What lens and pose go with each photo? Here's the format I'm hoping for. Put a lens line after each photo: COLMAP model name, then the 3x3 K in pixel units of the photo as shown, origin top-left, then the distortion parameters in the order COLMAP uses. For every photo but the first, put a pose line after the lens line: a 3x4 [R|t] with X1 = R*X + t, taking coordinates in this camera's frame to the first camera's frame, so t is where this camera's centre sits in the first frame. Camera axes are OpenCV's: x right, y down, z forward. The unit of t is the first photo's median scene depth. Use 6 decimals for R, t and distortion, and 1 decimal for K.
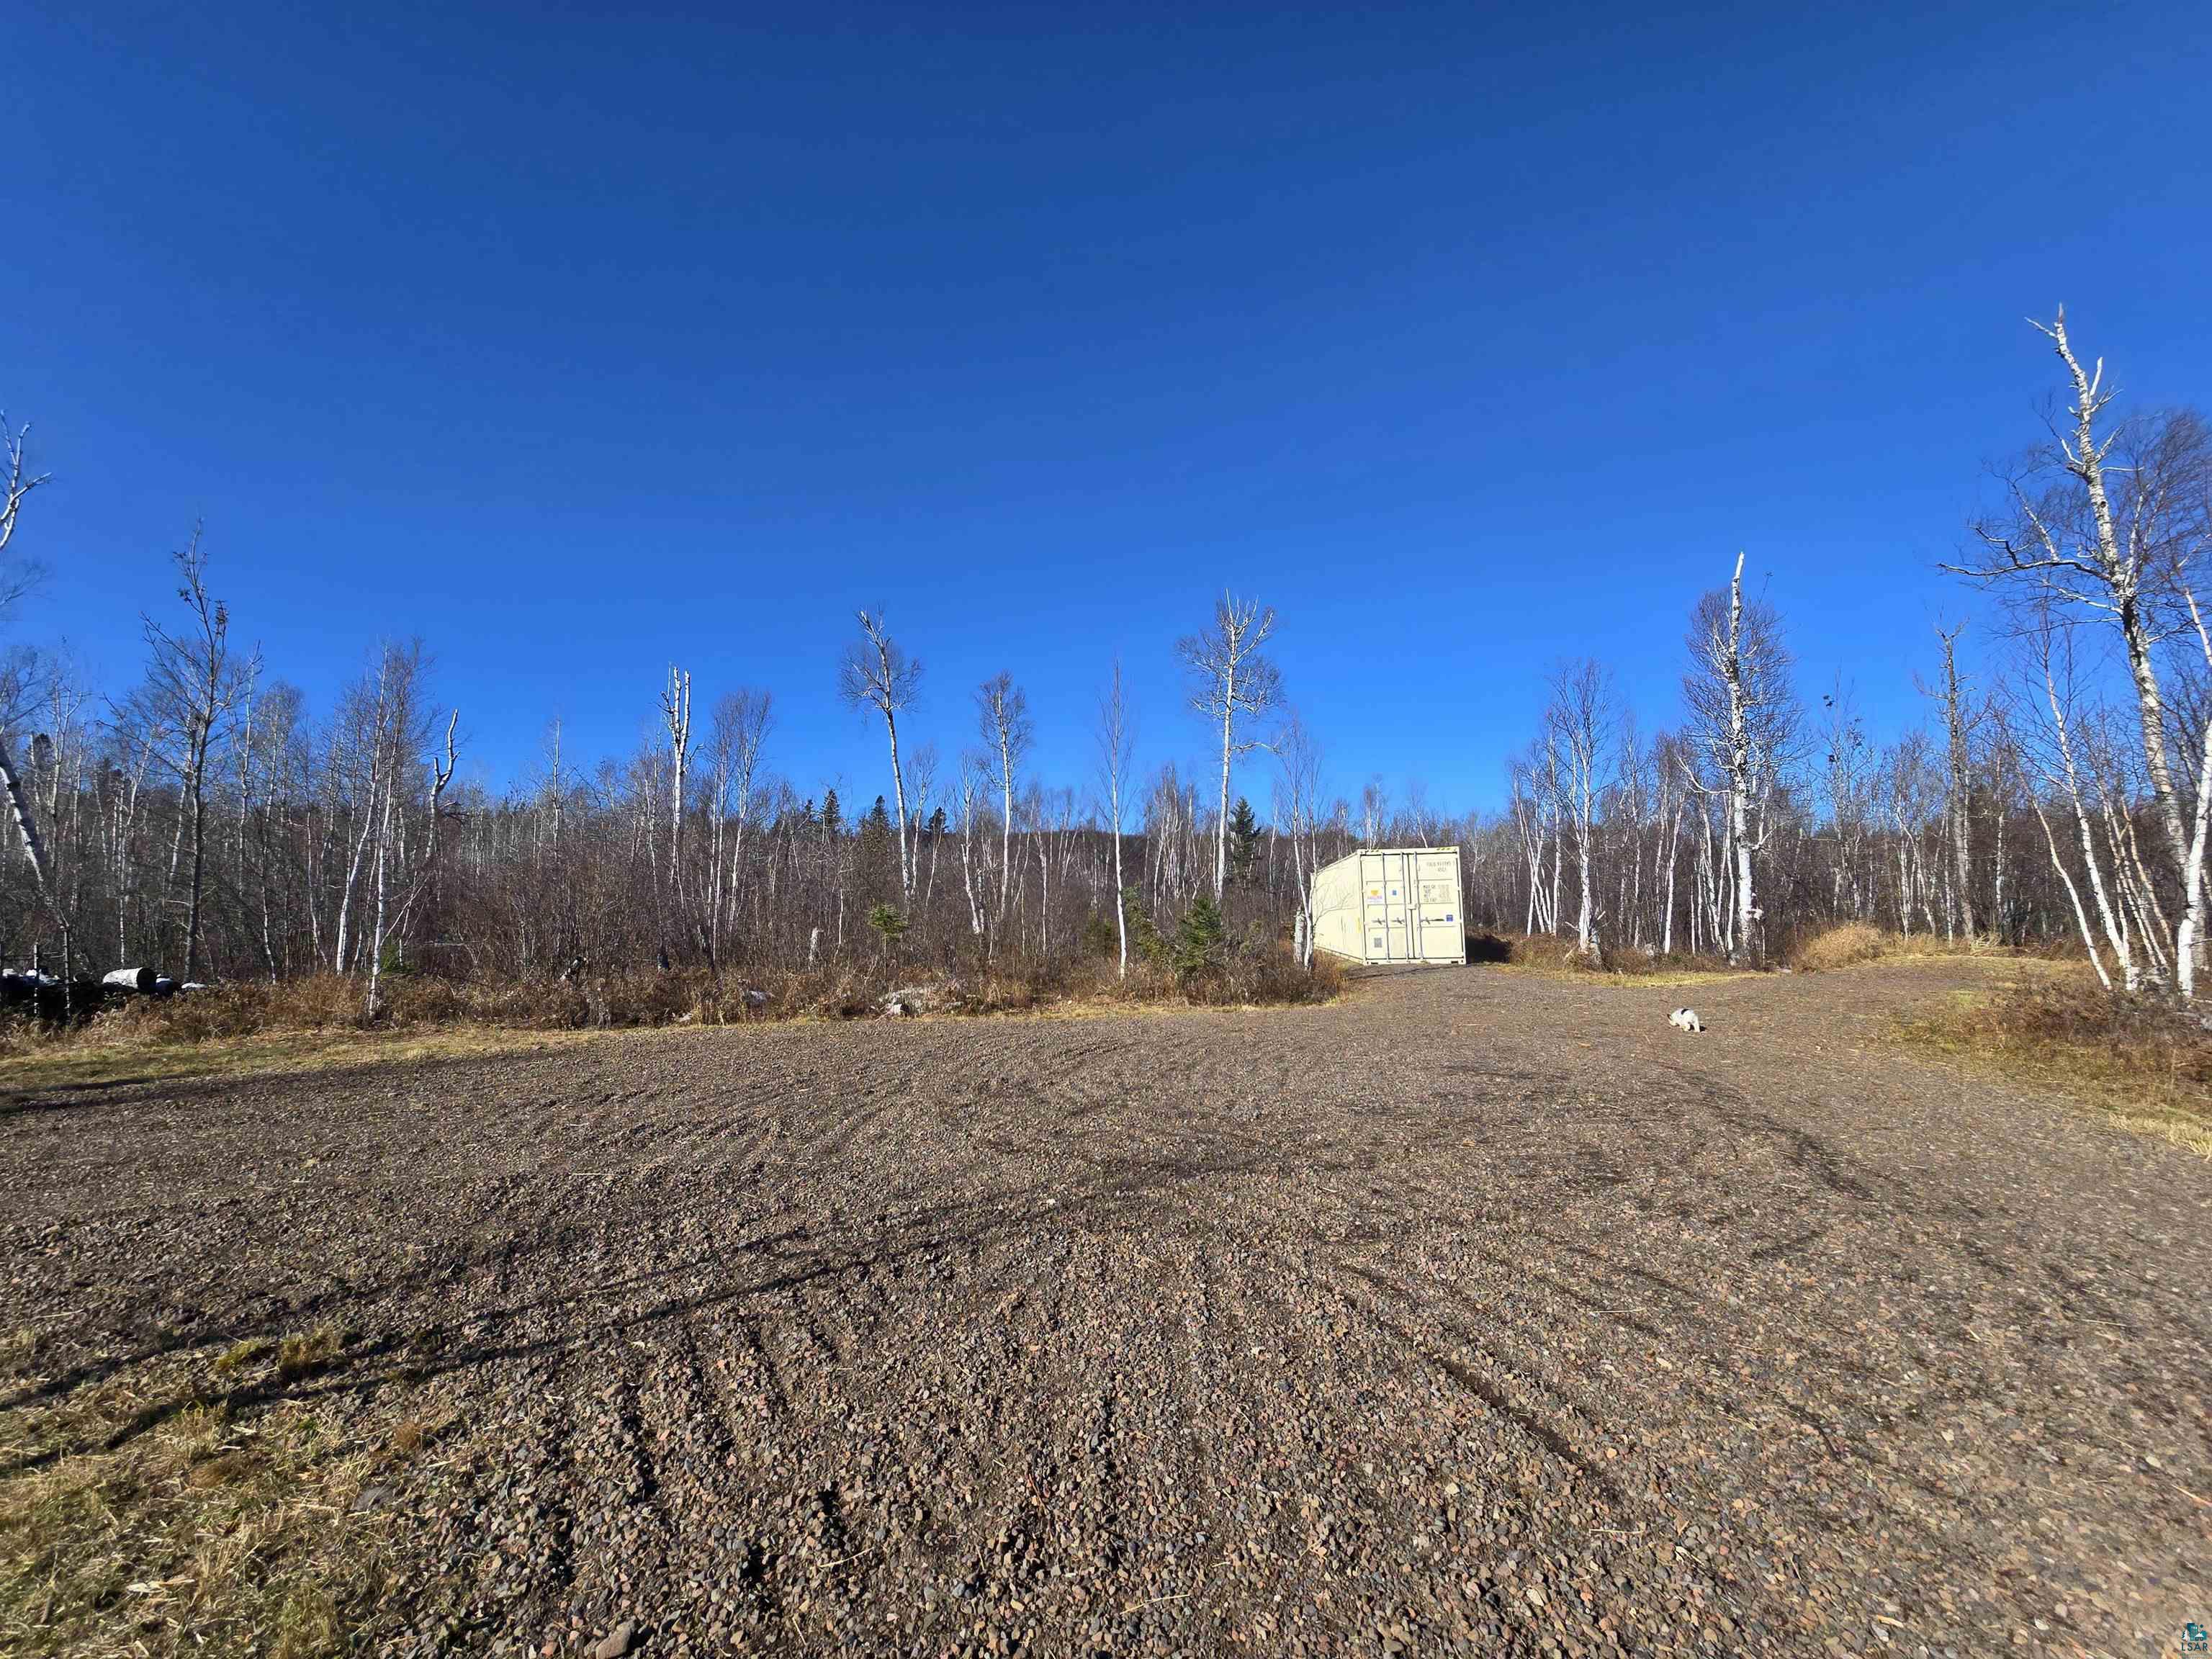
lens RADIAL K [[888.8, 0, 1110.6], [0, 888.8, 828.8], [0, 0, 1]] dist [-0.001519, -0.000049]
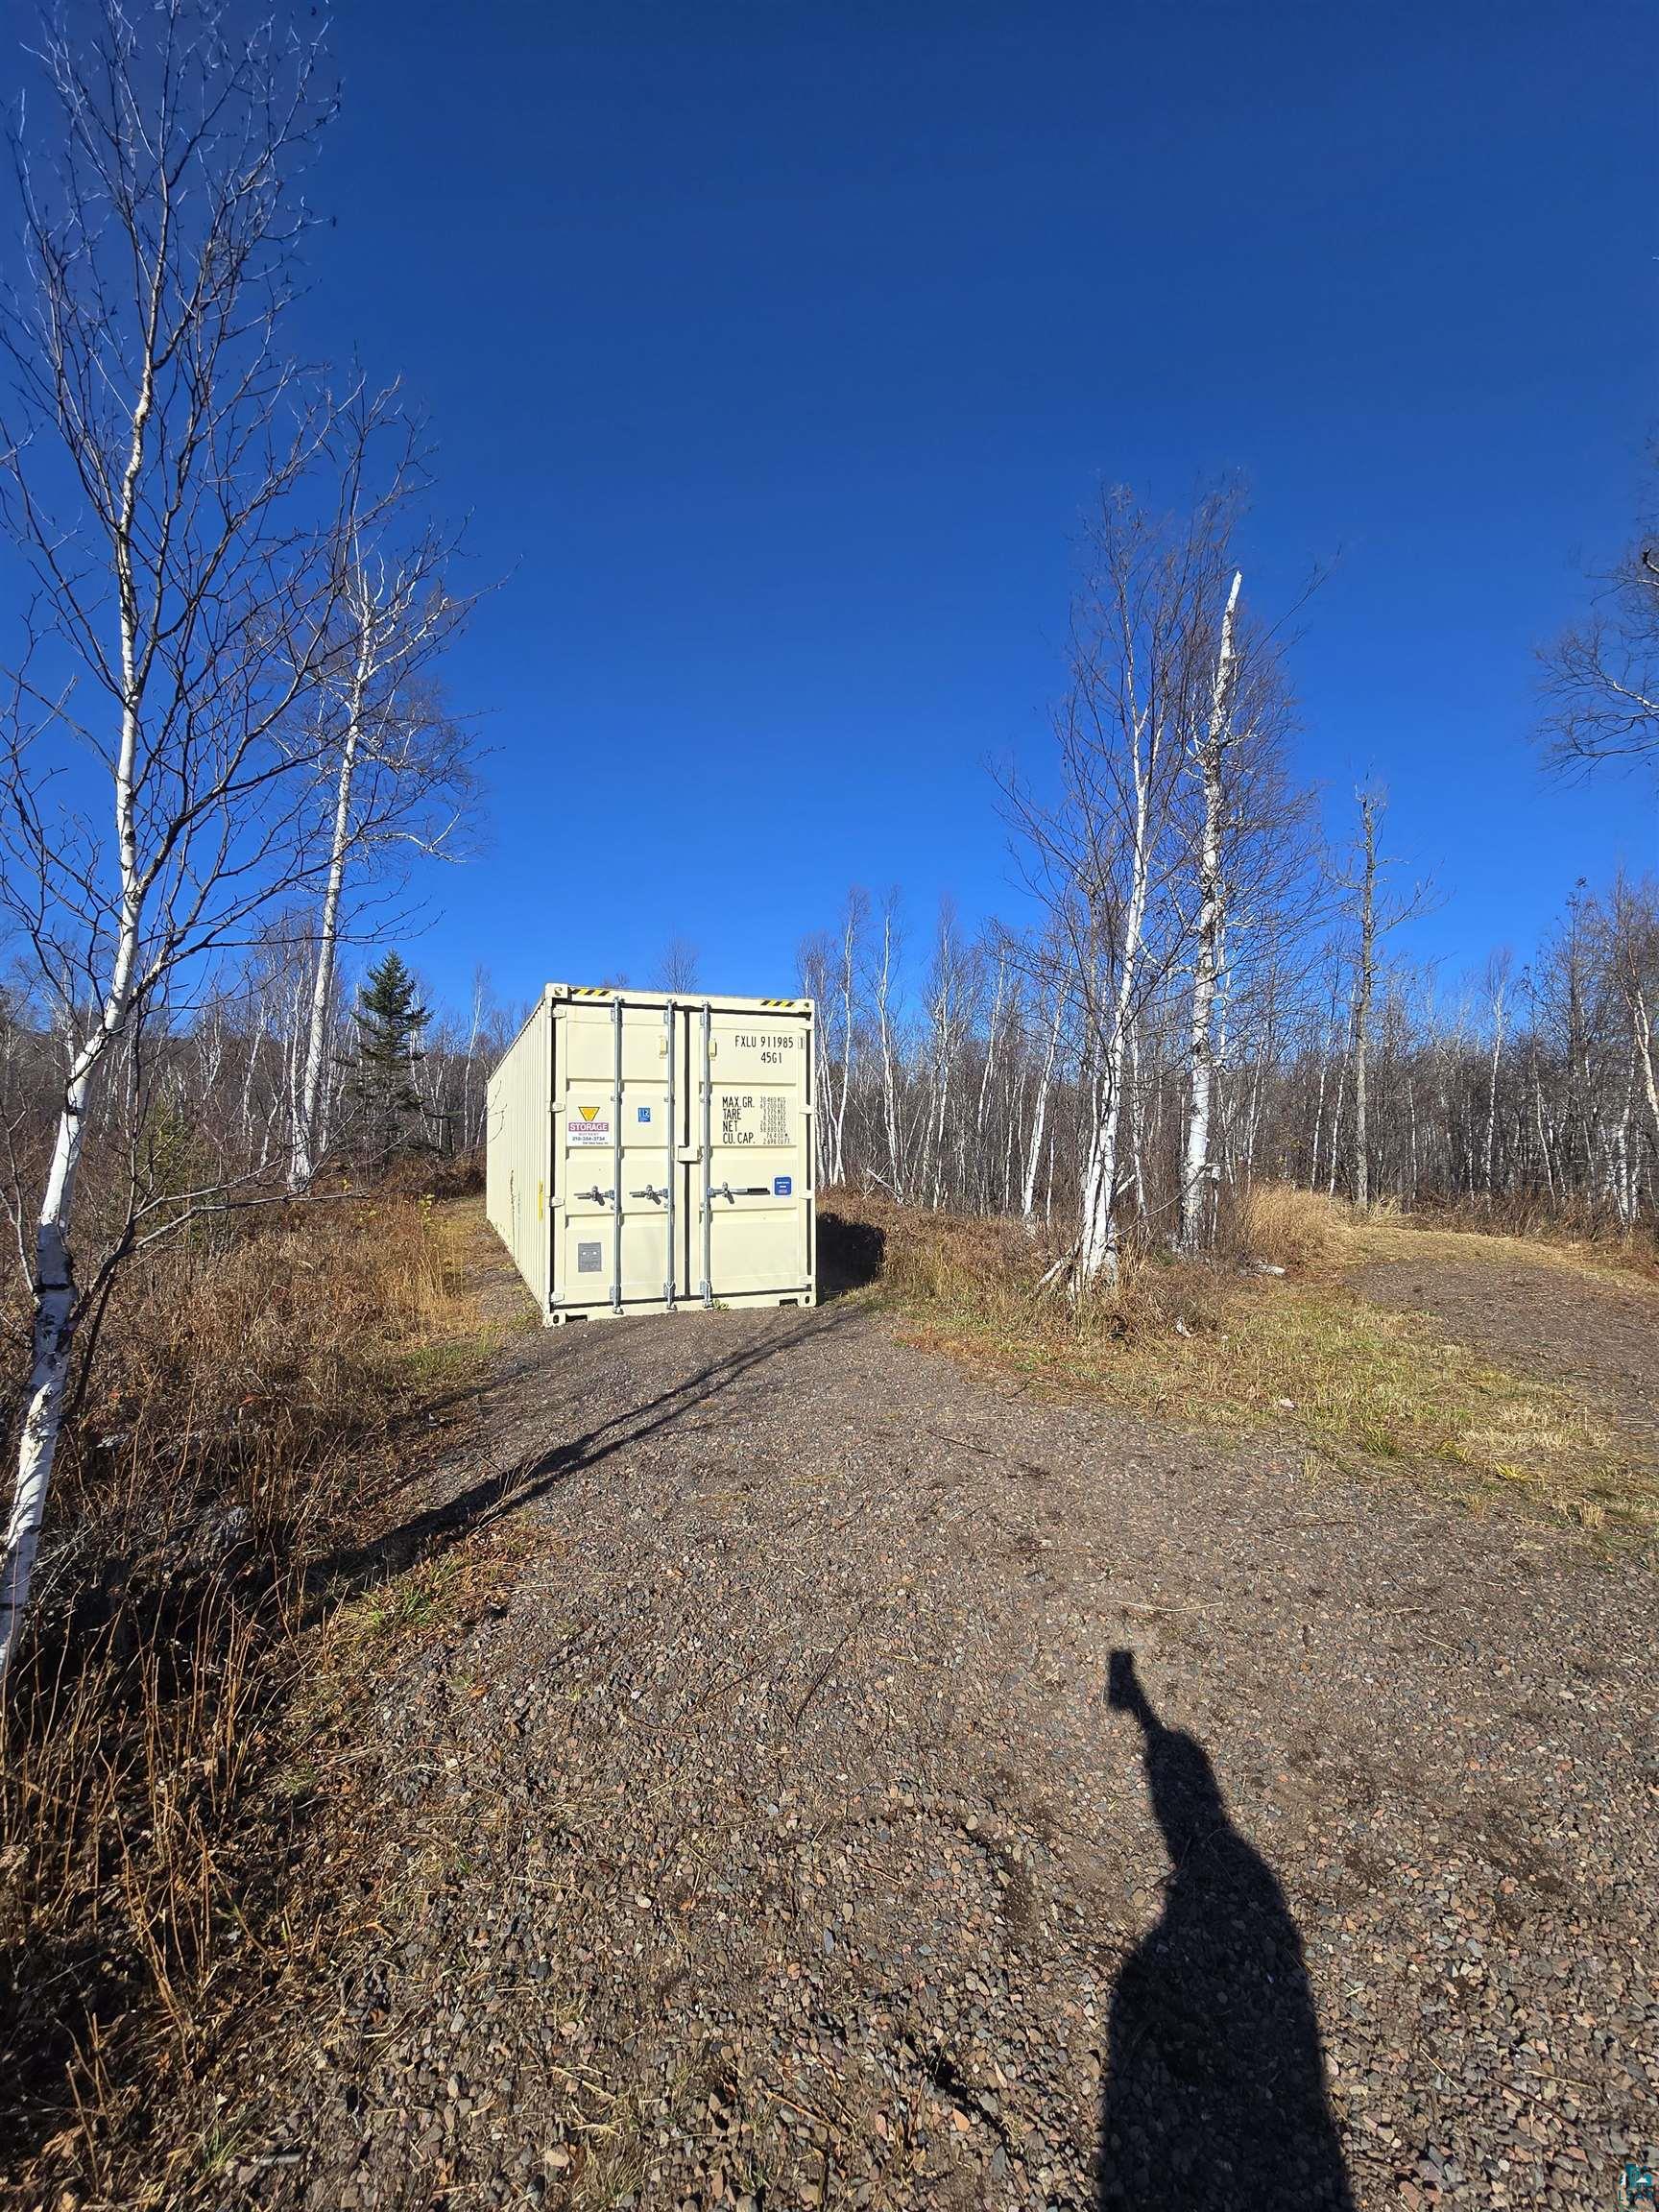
lens RADIAL K [[888.8, 0, 833.9], [0, 888.8, 1105.1], [0, 0, 1]] dist [-0.001519, -0.000049]
pose [[0.859138, 0.041299, 0.510075, 0.203726], [-0.068278, 0.997078, 0.034272, 0.050851], [-0.507169, -0.064271, 0.859447, 0.658389]]
